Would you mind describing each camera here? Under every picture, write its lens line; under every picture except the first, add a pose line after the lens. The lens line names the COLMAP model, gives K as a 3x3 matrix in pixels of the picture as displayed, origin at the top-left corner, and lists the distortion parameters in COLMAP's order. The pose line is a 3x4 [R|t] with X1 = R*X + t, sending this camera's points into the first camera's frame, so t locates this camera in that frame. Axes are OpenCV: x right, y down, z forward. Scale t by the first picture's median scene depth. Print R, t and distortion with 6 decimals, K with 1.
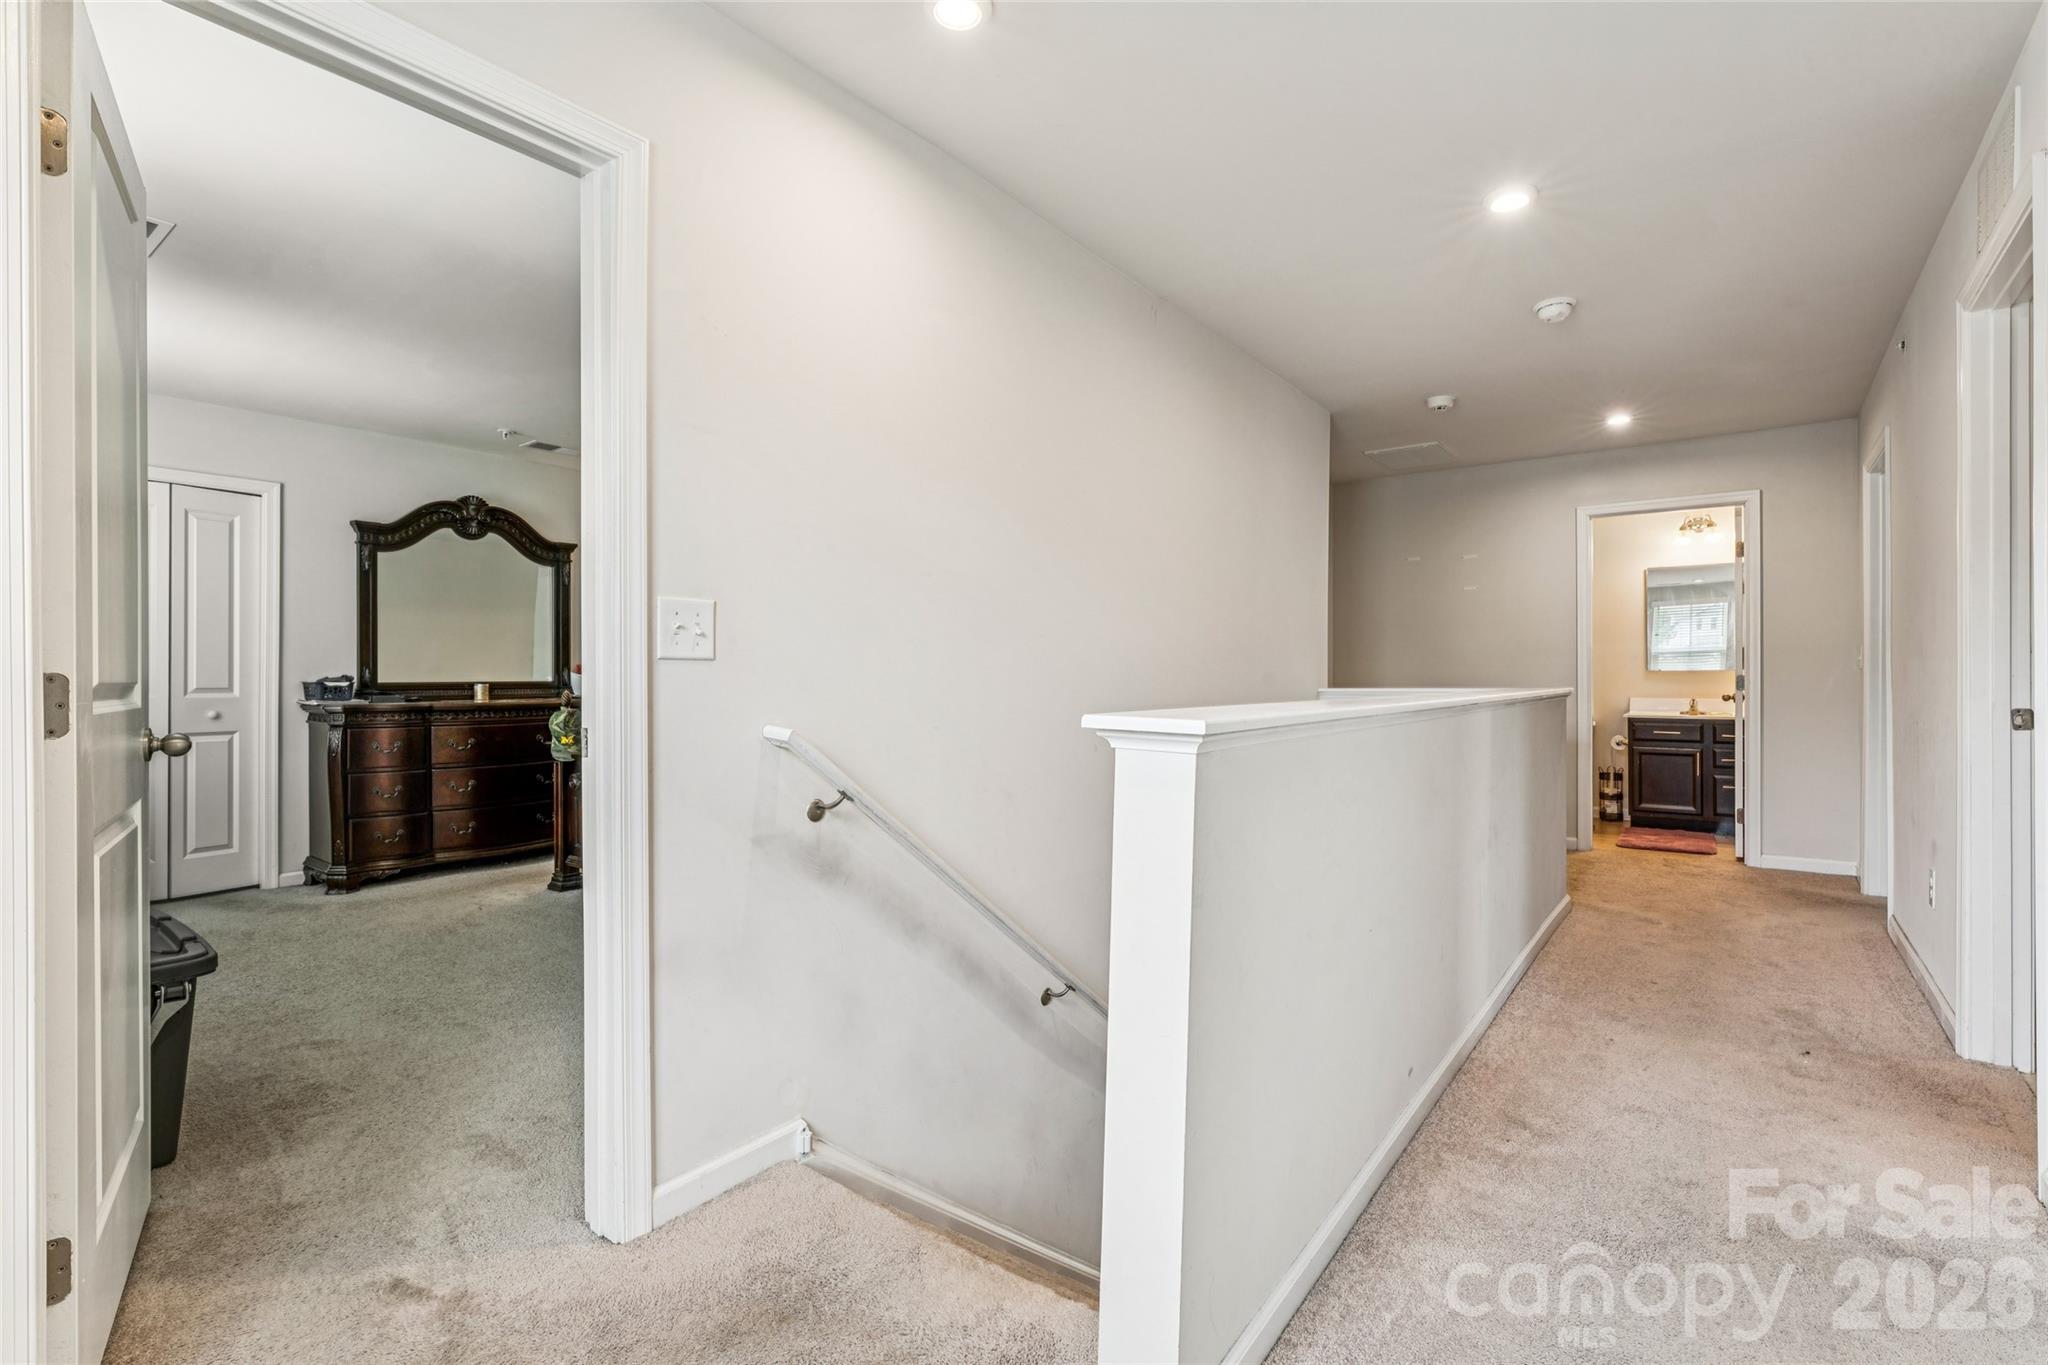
lens RADIAL K [[941.0, 0, 1024.4], [0, 941.0, 676.1], [0, 0, 1]] dist [-0.000621, -0.000027]
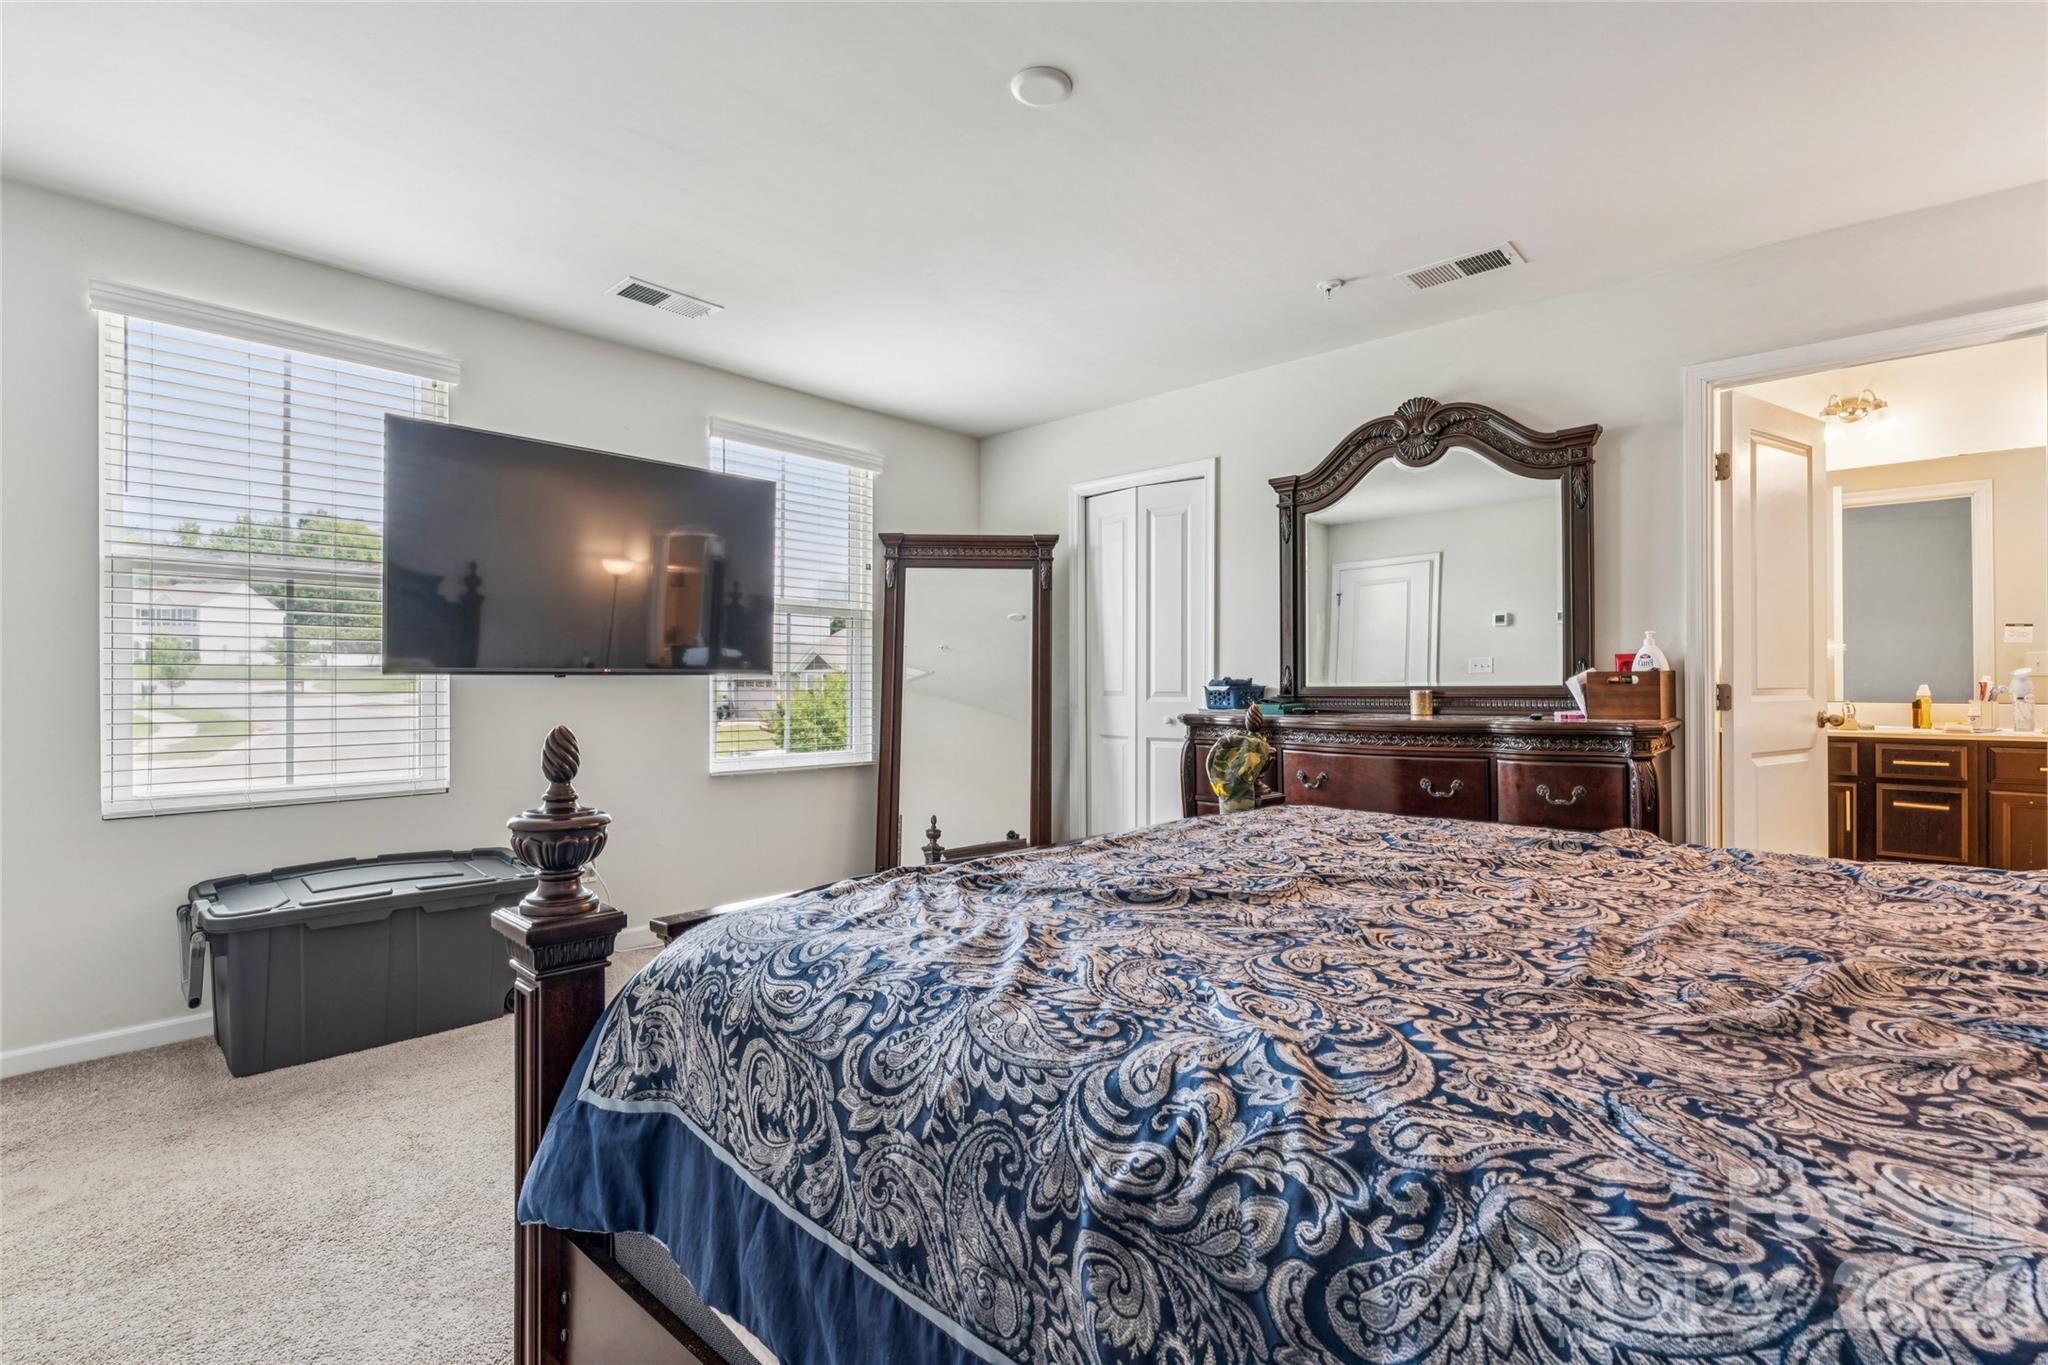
lens RADIAL K [[942.0, 0, 1024.0], [0, 942.0, 682.5], [0, 0, 1]] dist [-0.000081, -0.000253]
pose [[-0.089951, -0.001553, -0.995945, 0.090818], [0.002311, 0.999996, -0.001768, 0.004103], [0.995944, -0.002460, -0.089947, 0.886172]]
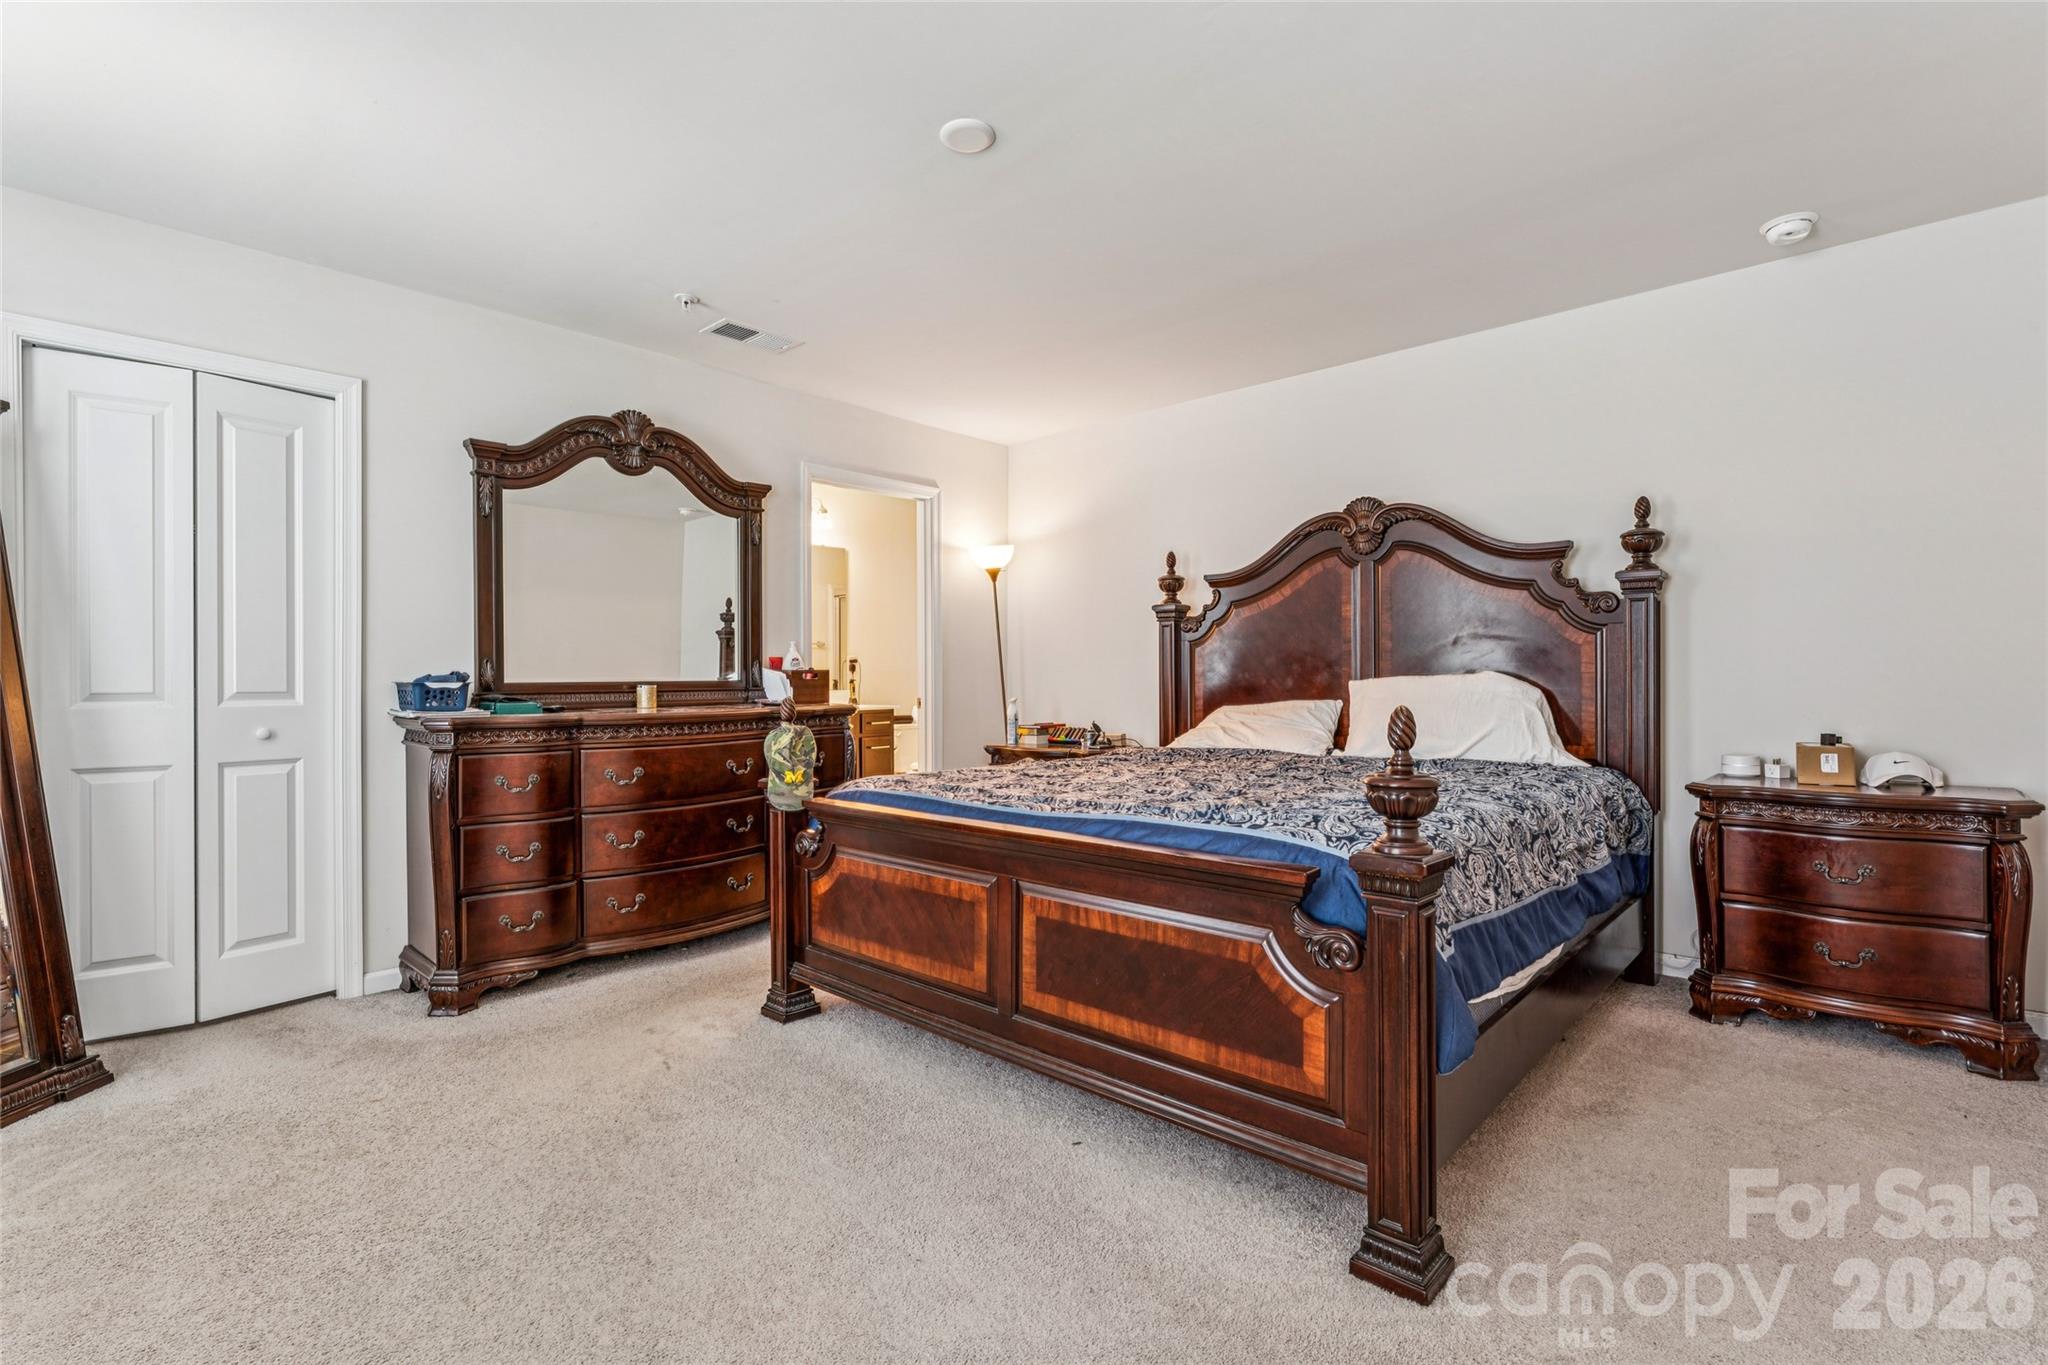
lens RADIAL K [[942.0, 0, 1024.0], [0, 942.0, 682.5], [0, 0, 1]] dist [-0.000081, -0.000253]
pose [[0.994625, -0.002185, -0.103518, -0.260538], [0.002723, 0.999983, 0.005064, 0.004059], [0.103505, -0.005319, 0.994615, 0.387498]]
